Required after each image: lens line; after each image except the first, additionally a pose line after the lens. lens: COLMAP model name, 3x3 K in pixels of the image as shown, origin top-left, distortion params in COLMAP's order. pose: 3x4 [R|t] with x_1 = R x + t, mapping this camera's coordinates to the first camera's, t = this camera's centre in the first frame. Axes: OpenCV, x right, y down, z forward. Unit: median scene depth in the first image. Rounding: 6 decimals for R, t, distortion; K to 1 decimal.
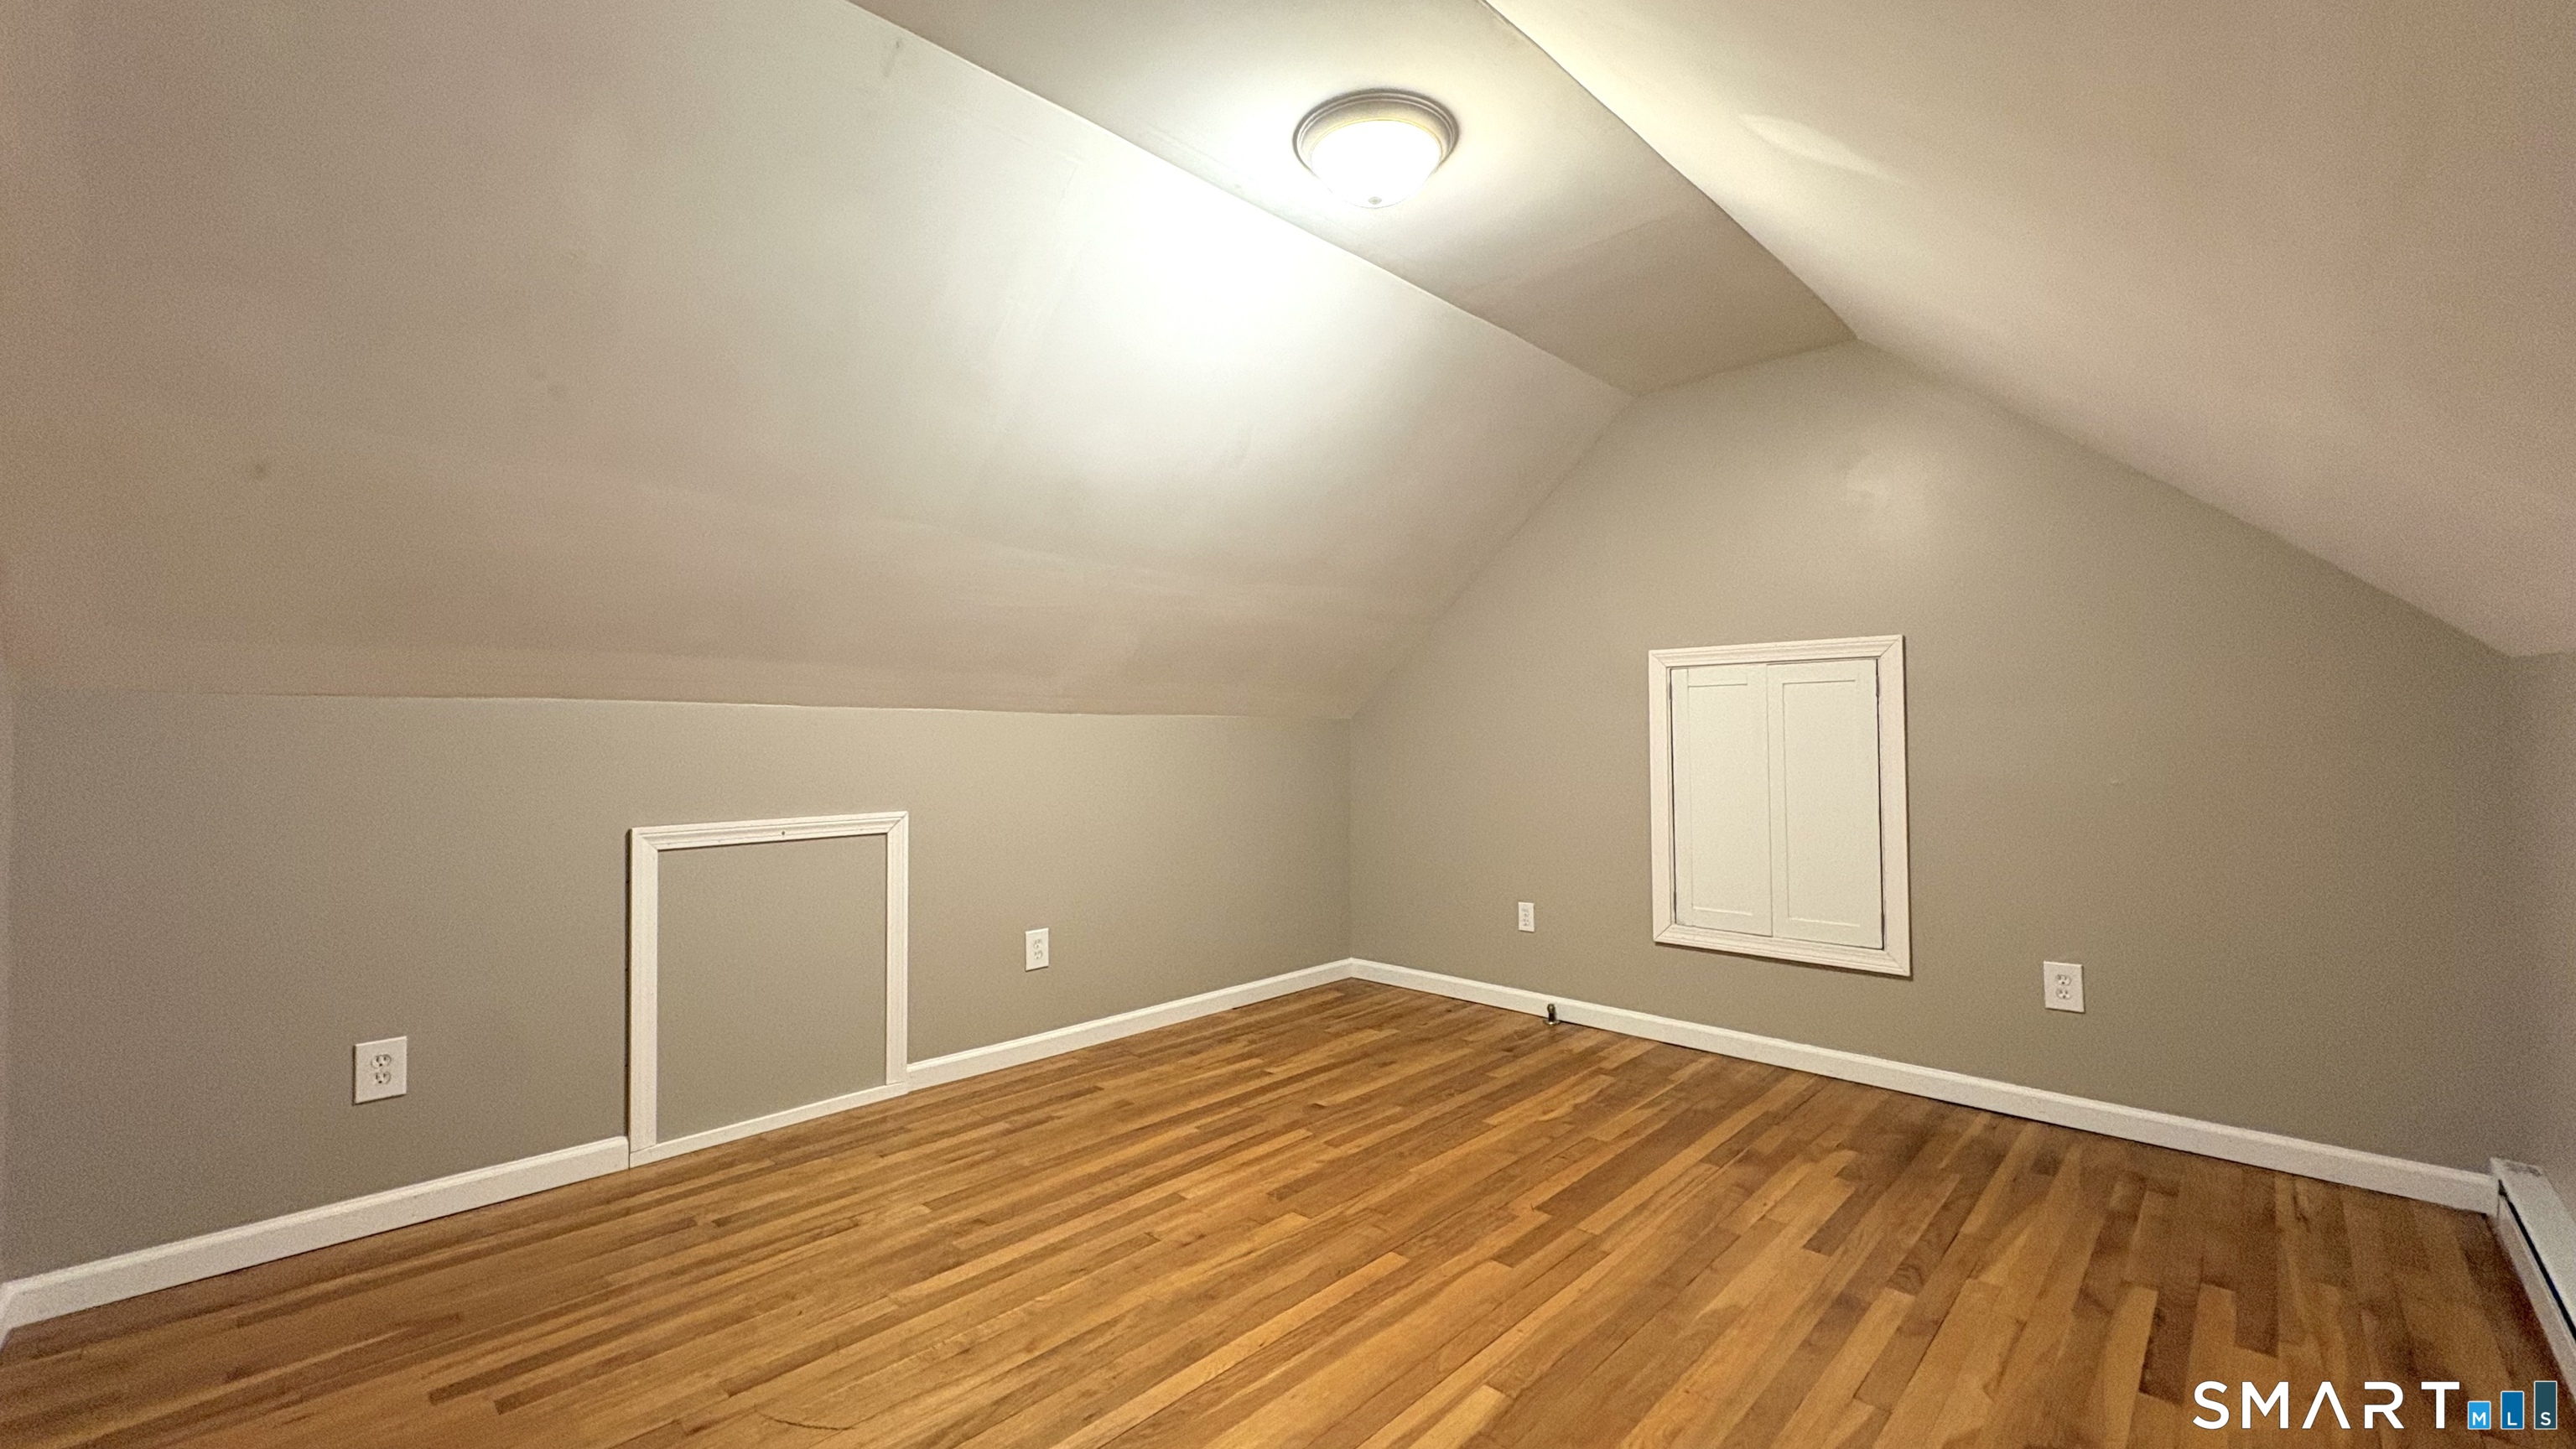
lens RADIAL K [[1029.2, 0, 1284.5], [0, 1029.2, 714.2], [0, 0, 1]] dist [-0.000628, -0.000002]
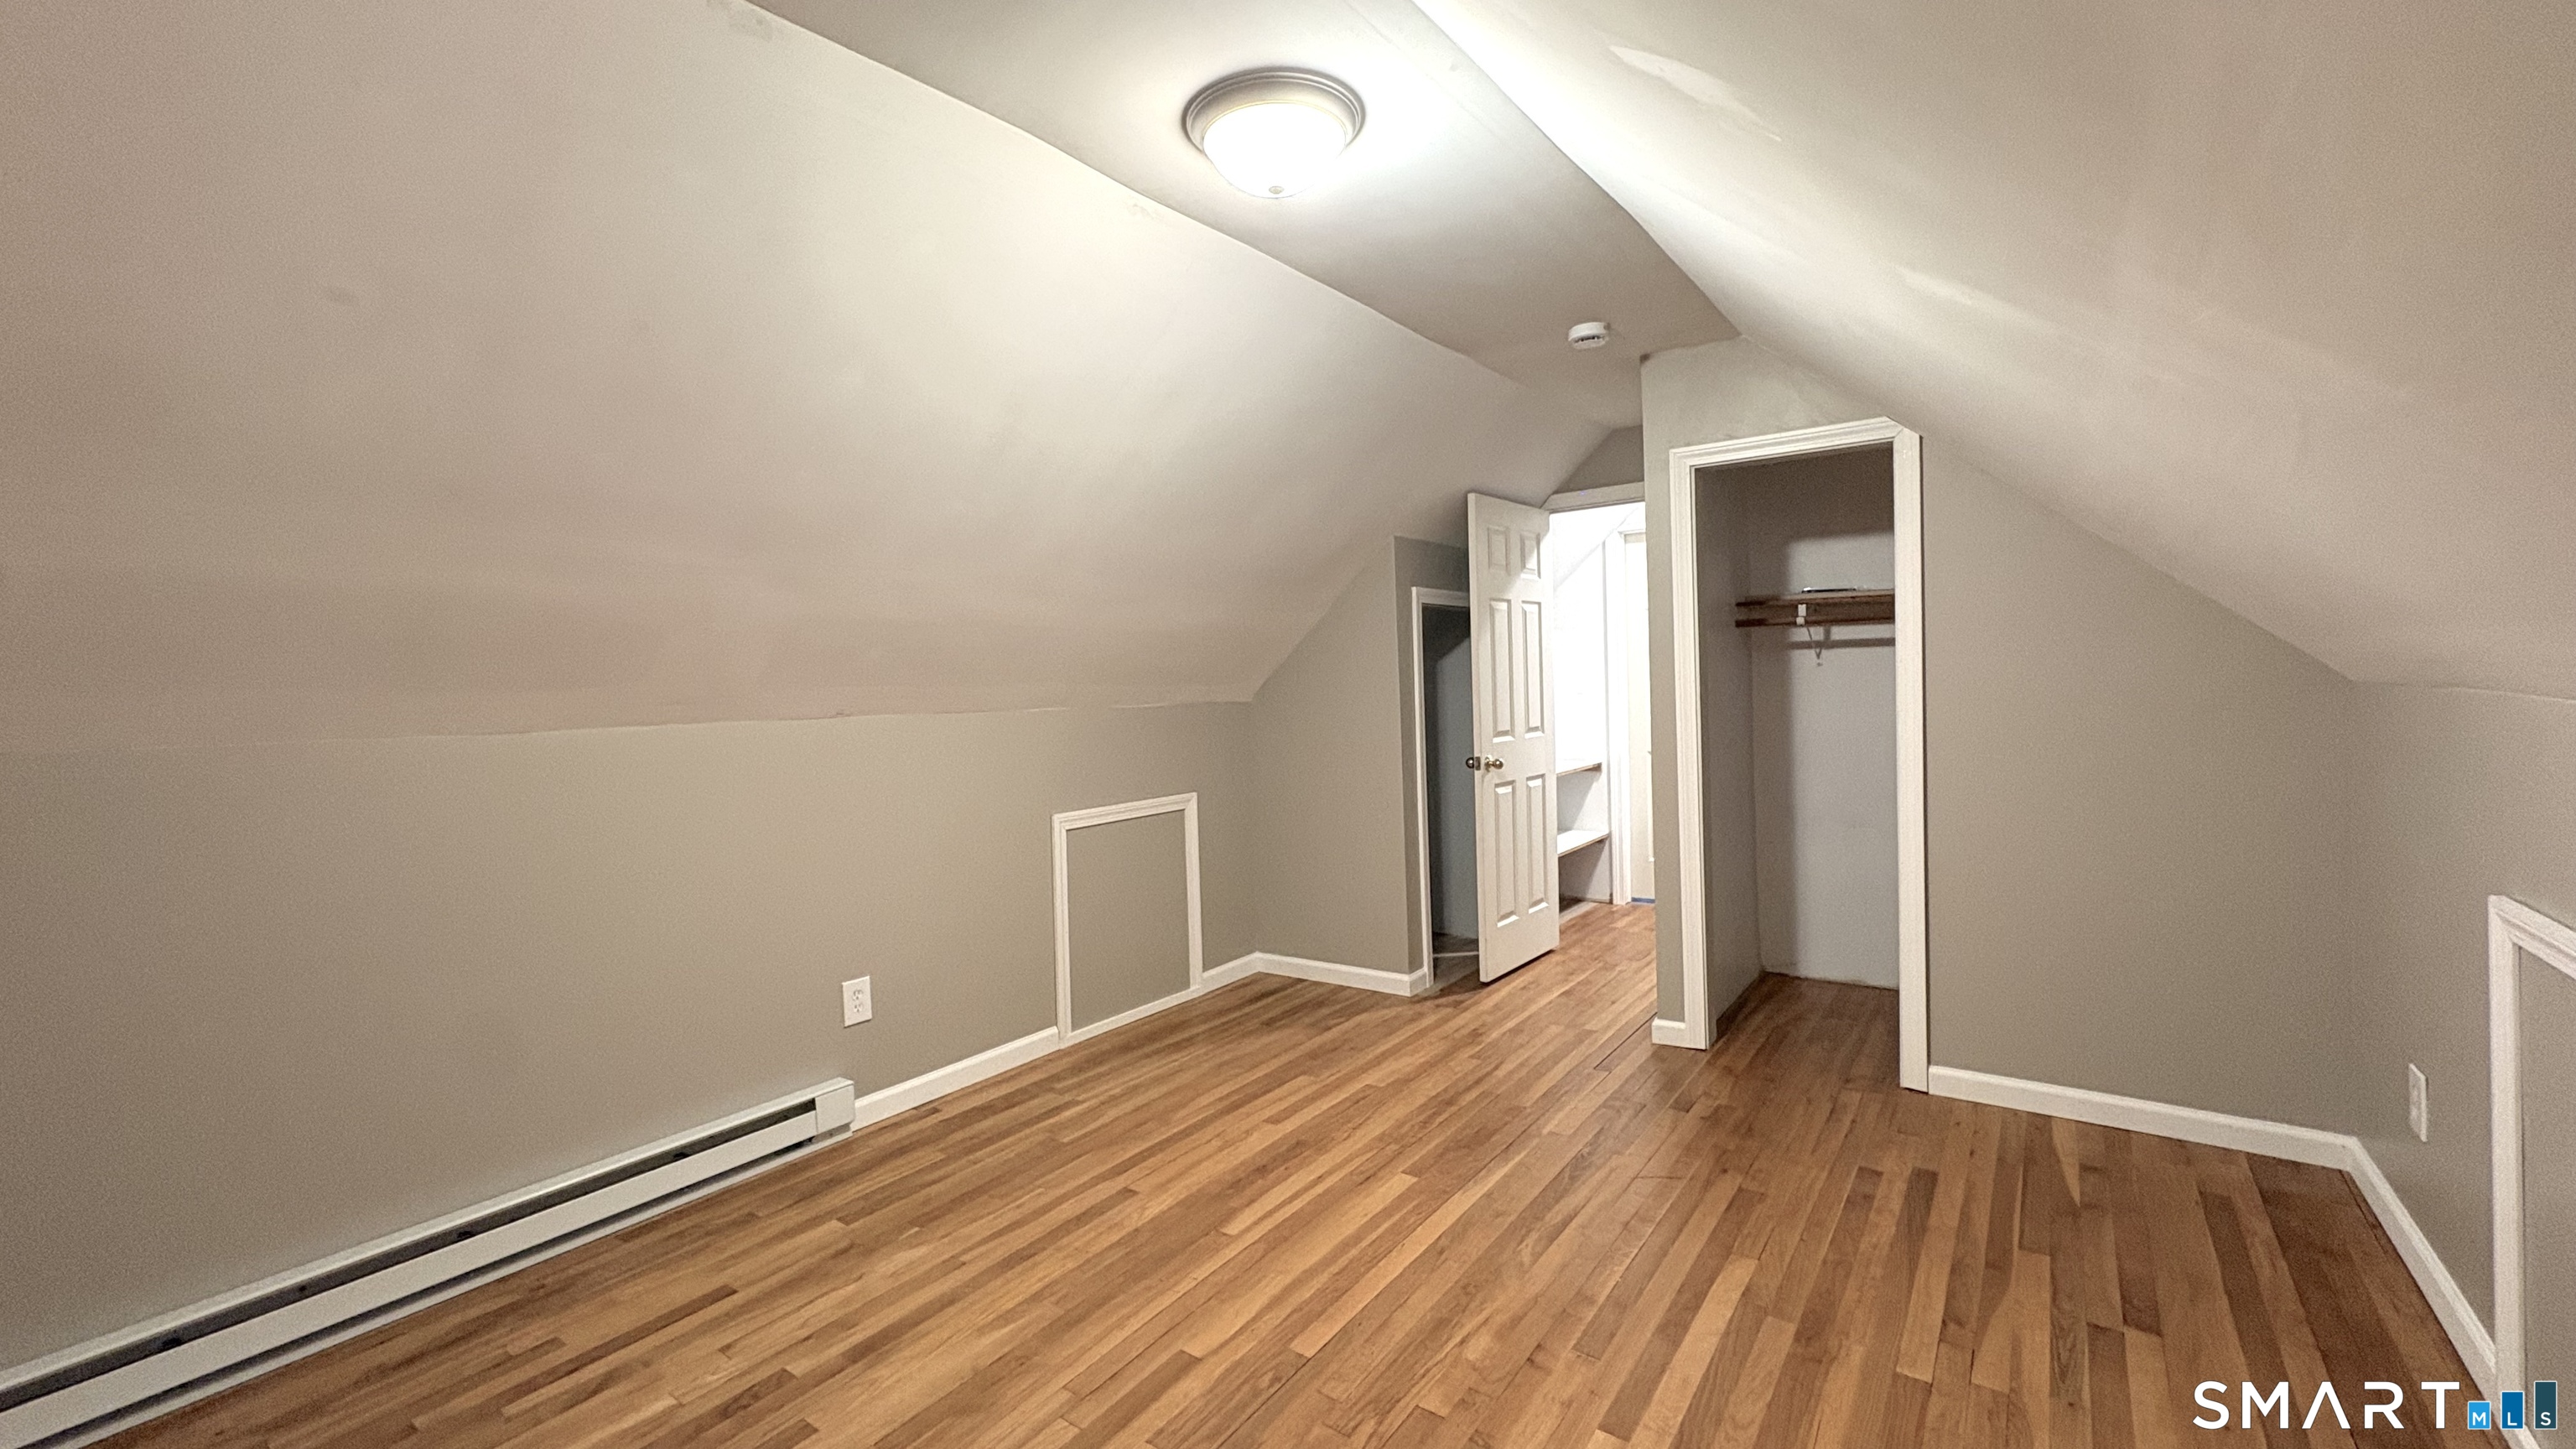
lens RADIAL K [[1029.2, 0, 1284.5], [0, 1029.2, 714.2], [0, 0, 1]] dist [-0.000628, -0.000002]
pose [[-0.990732, 0.044951, -0.128180, 0.175783], [0.044325, 0.998987, 0.007739, -0.037814], [0.128398, 0.001985, -0.991721, 1.539956]]
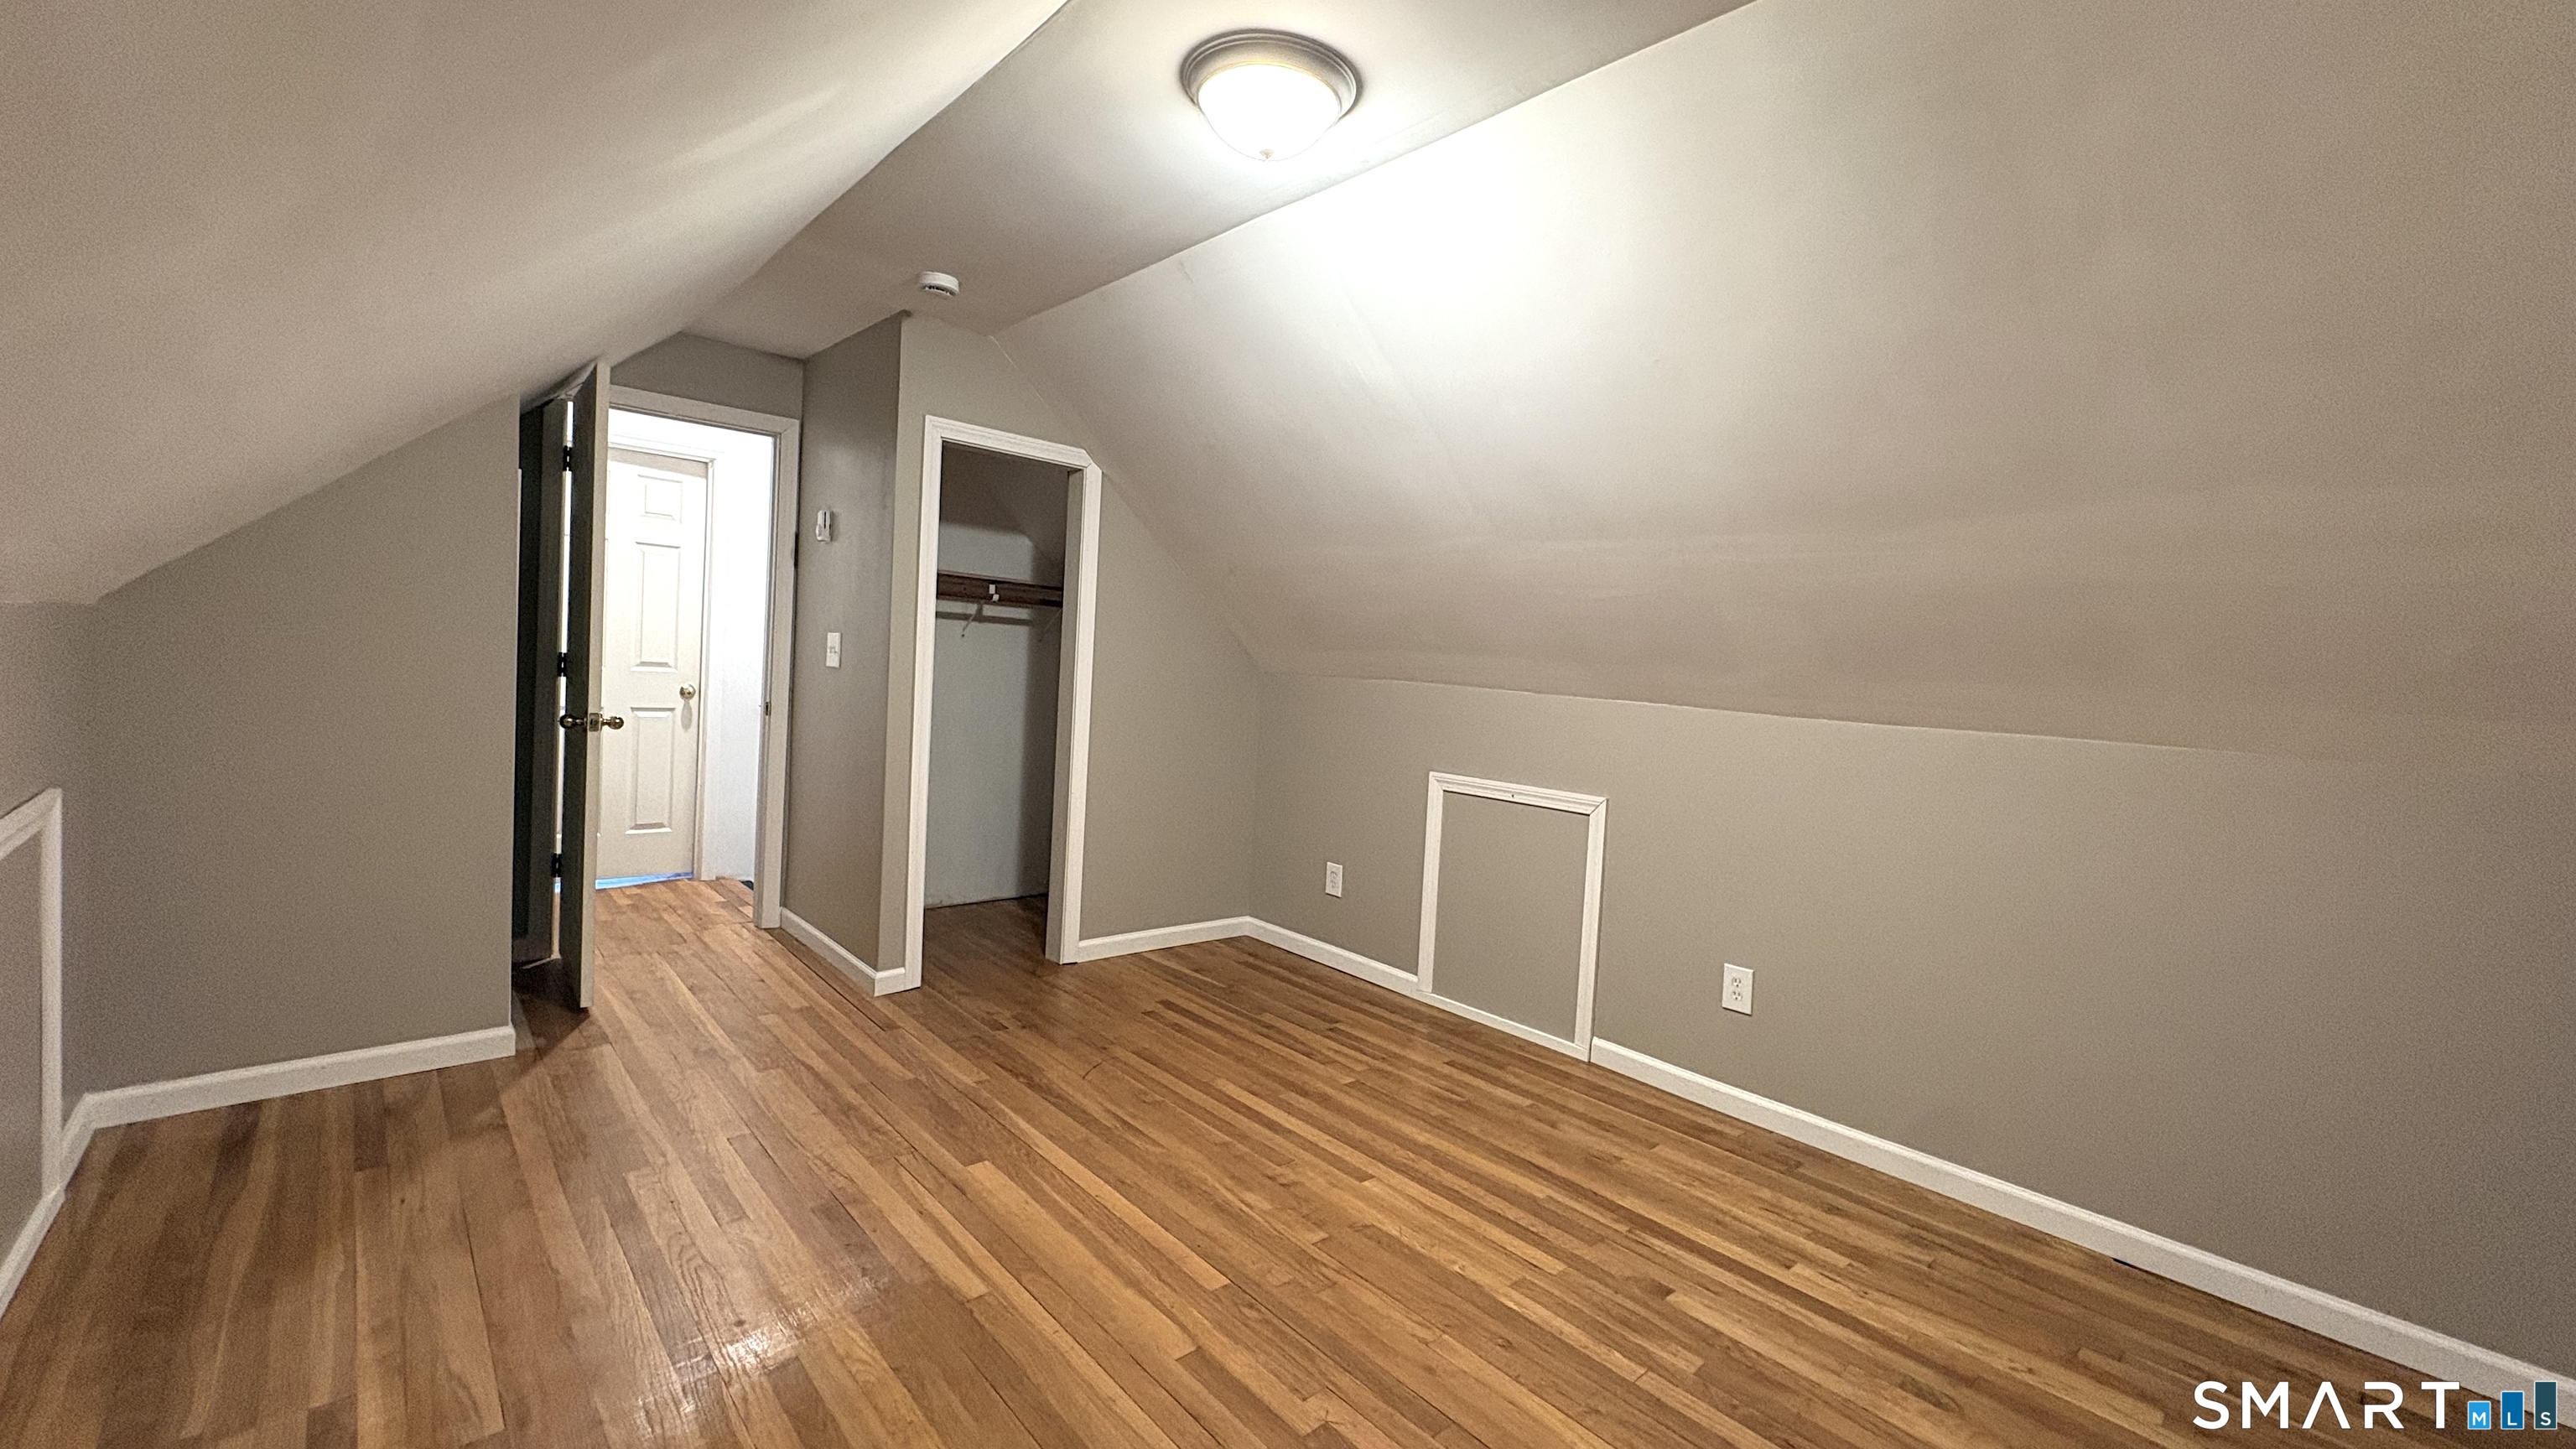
lens RADIAL K [[1029.2, 0, 1284.5], [0, 1029.2, 714.2], [0, 0, 1]] dist [-0.000628, -0.000002]
pose [[-0.064931, 0.054474, -0.996402, 0.830741], [-0.037547, 0.997668, 0.056990, -0.045733], [0.997183, 0.041112, -0.062734, 0.887533]]
